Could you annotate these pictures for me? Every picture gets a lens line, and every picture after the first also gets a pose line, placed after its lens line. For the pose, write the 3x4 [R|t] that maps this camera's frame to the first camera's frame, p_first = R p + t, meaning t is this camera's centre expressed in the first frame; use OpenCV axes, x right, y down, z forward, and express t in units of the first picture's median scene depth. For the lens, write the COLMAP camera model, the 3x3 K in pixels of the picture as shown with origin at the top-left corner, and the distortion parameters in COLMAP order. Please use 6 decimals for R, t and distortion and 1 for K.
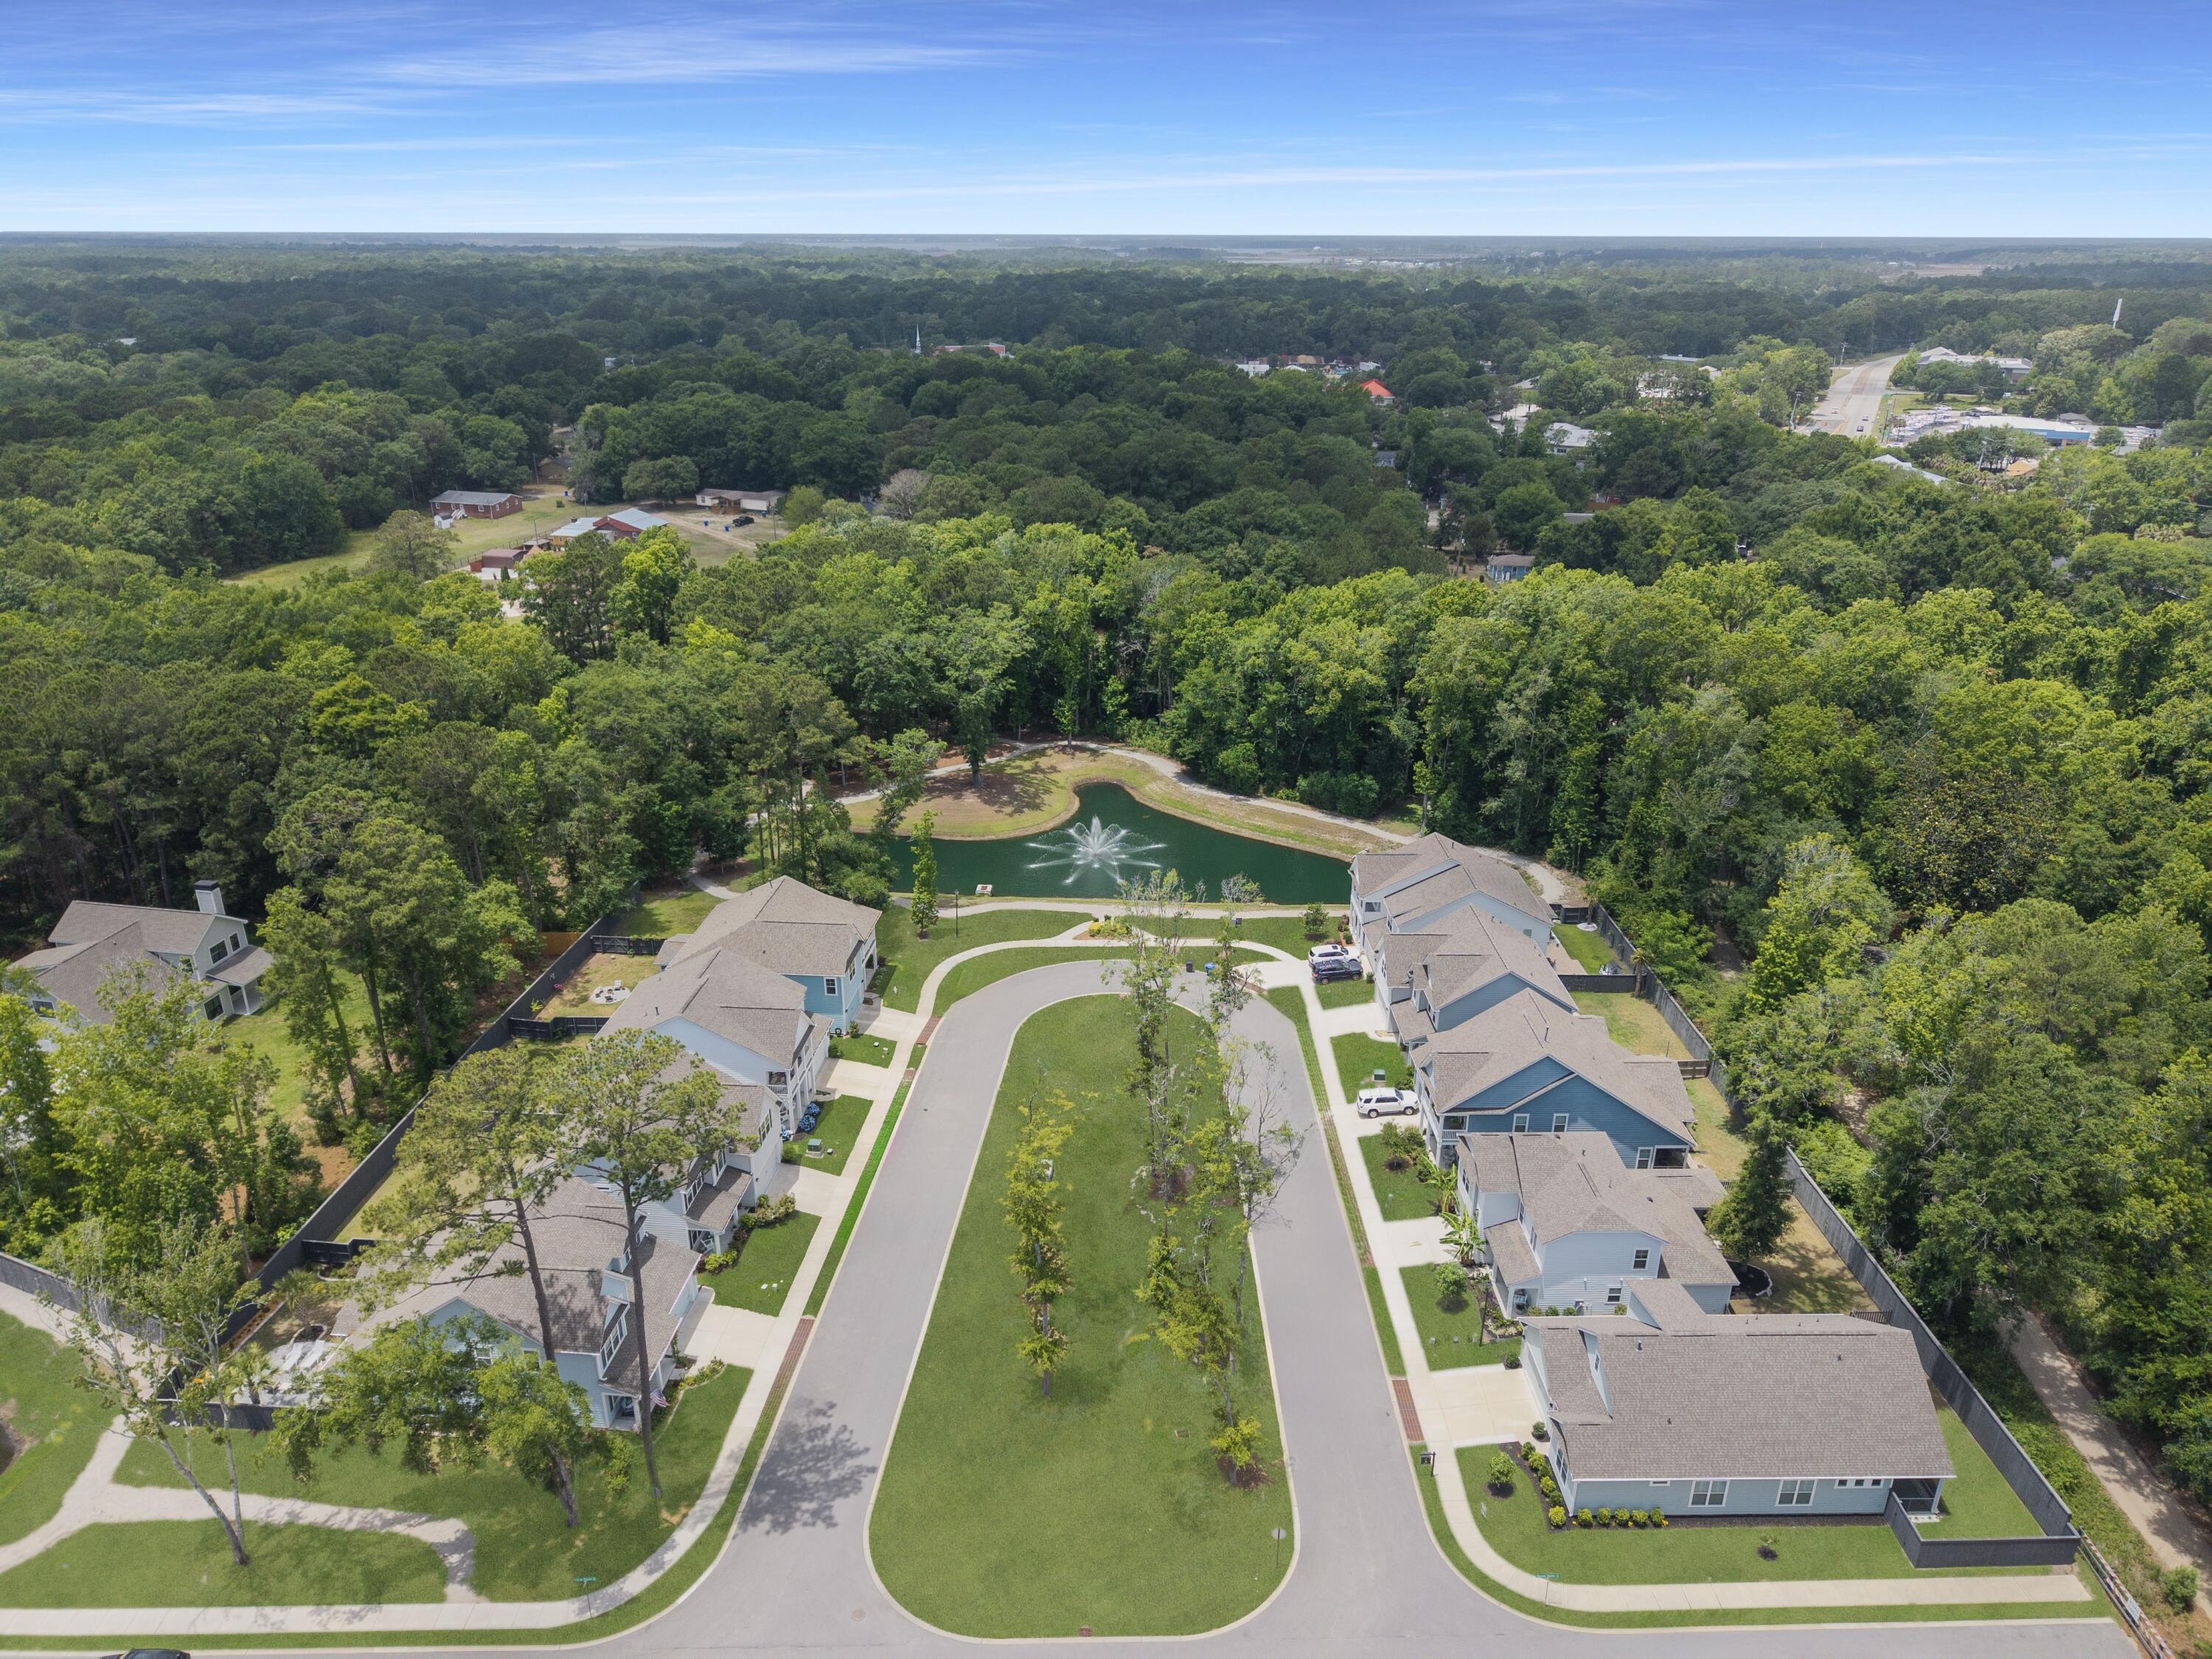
lens RADIAL K [[1483.8, 0, 1106.0], [0, 1483.8, 829.5], [0, 0, 1]] dist [0.002789, -0.001290]
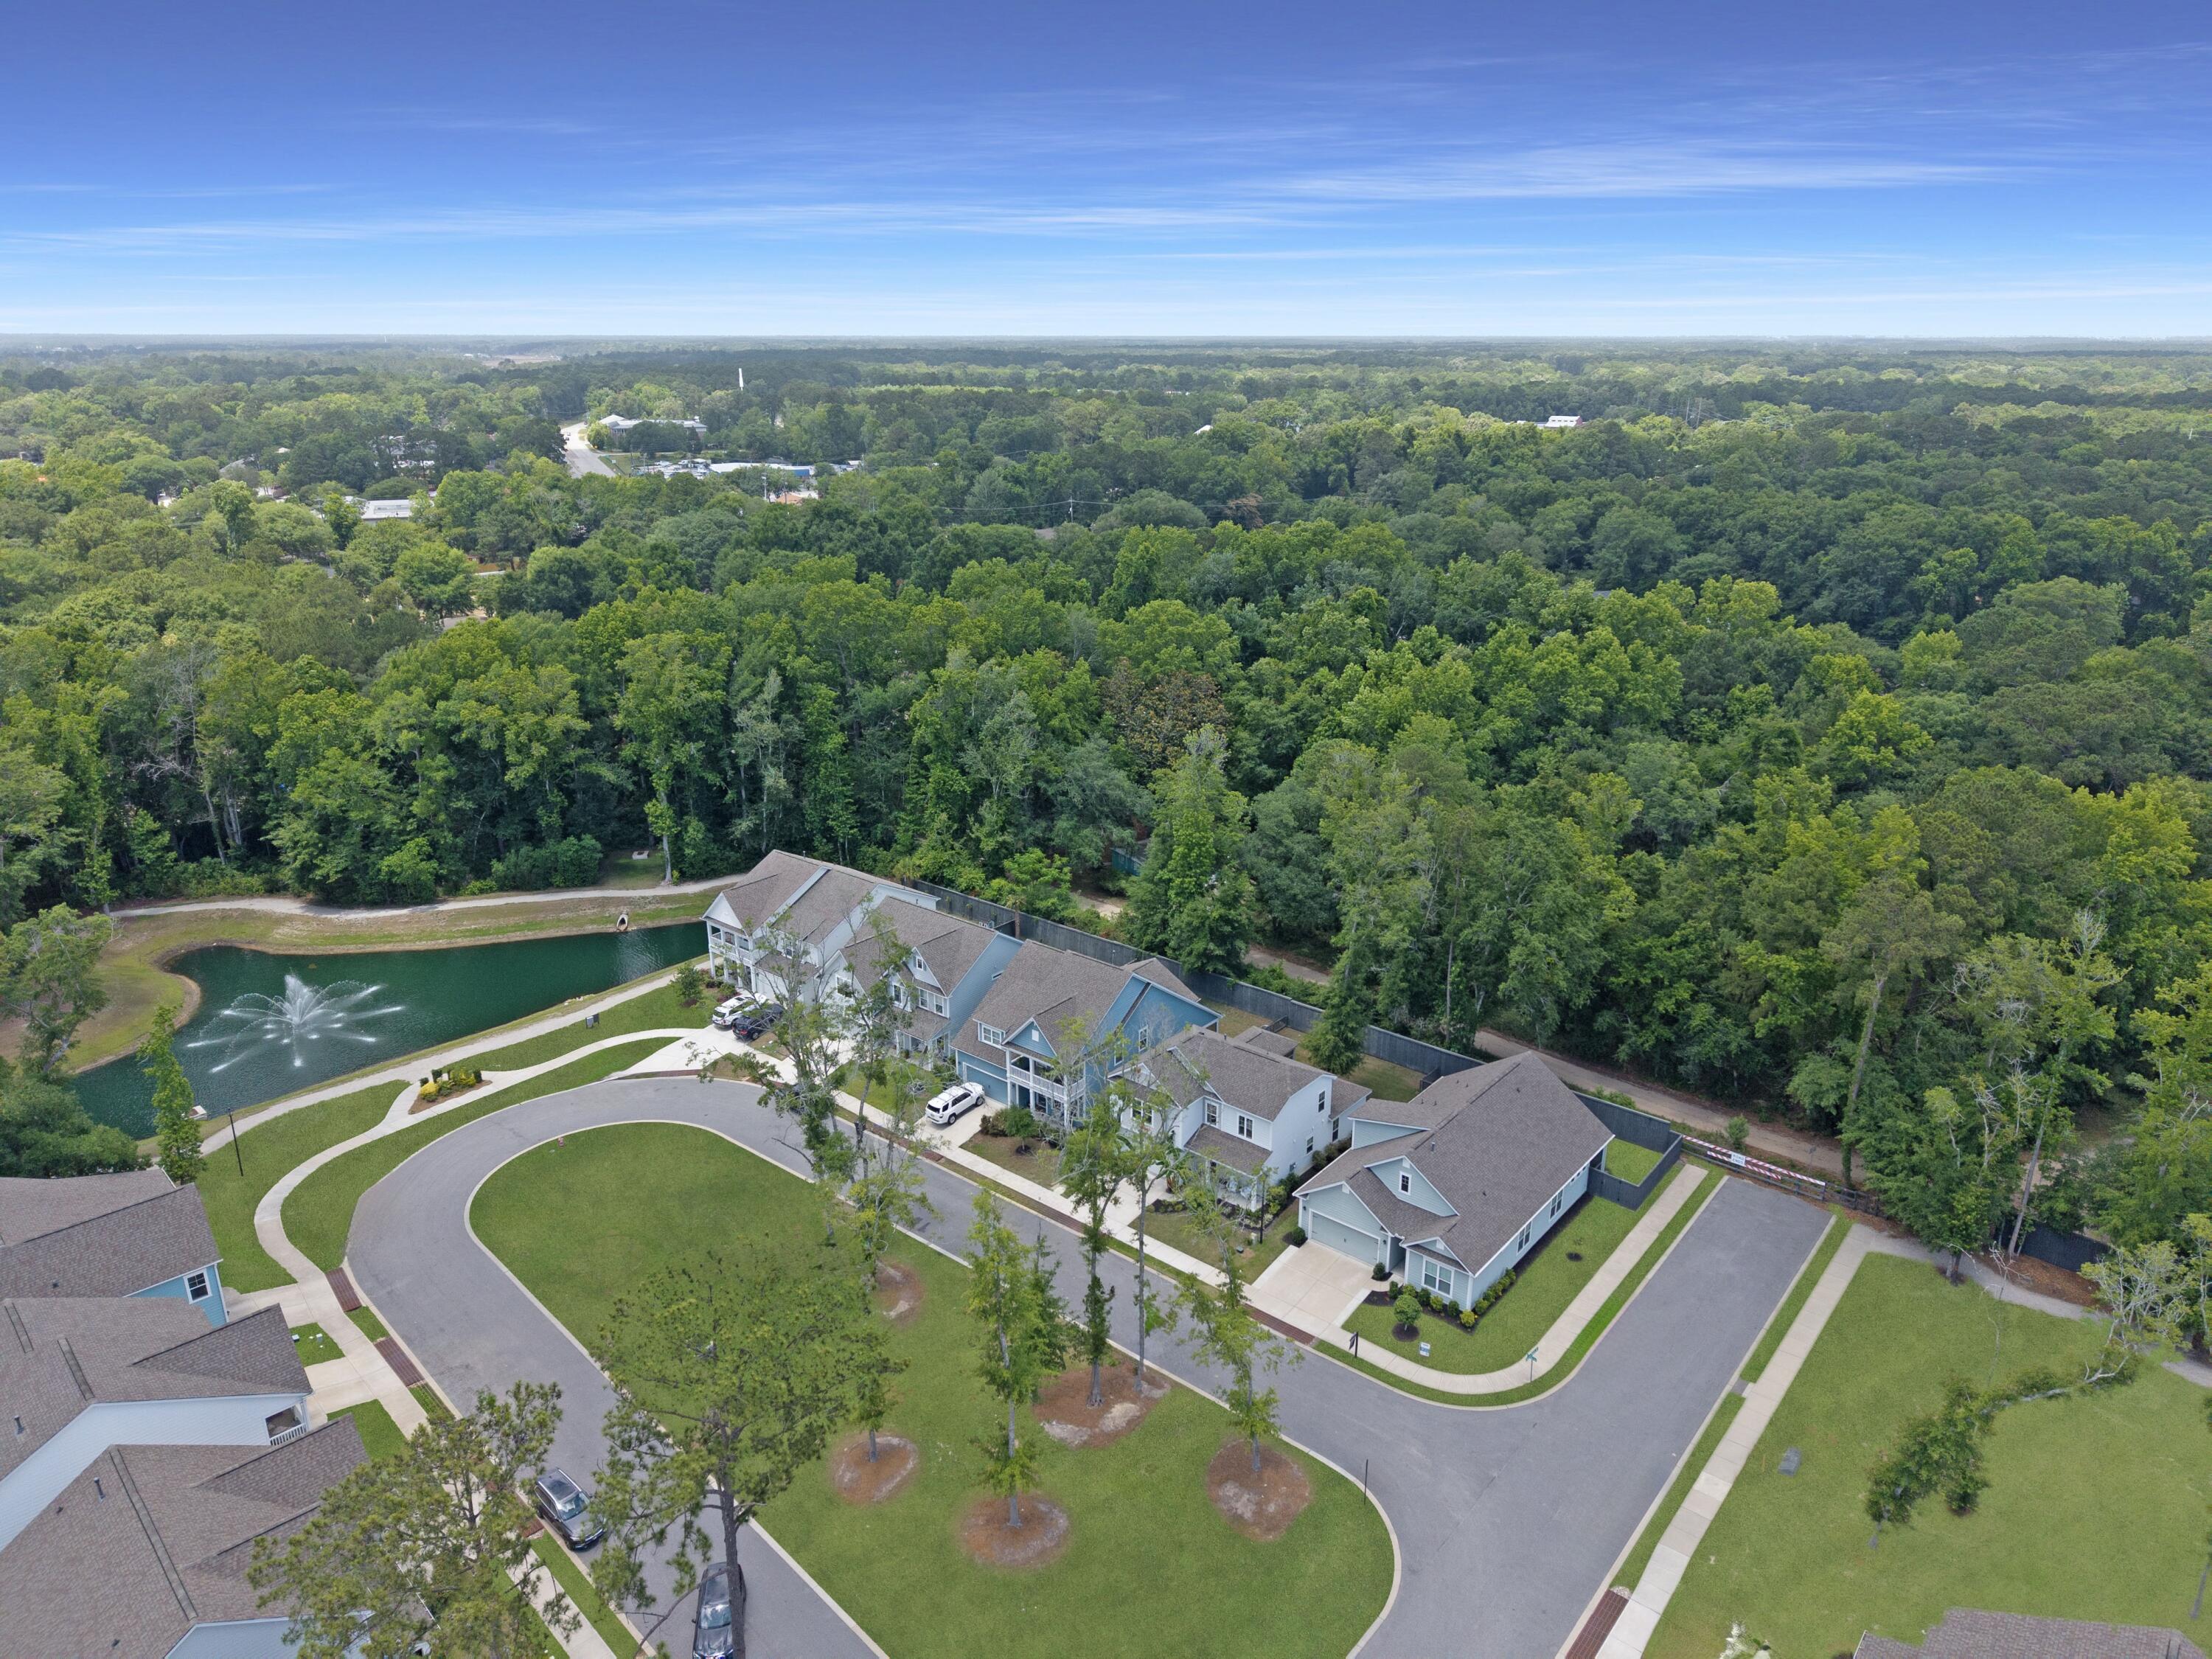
lens RADIAL K [[1485.8, 0, 1106.0], [0, 1485.8, 829.5], [0, 0, 1]] dist [0.066504, -0.000337]
pose [[0.641928, -0.245118, 0.726529, -0.291622], [0.288187, 0.955183, 0.067633, -0.012035], [-0.710546, 0.165961, 0.683799, 0.199958]]
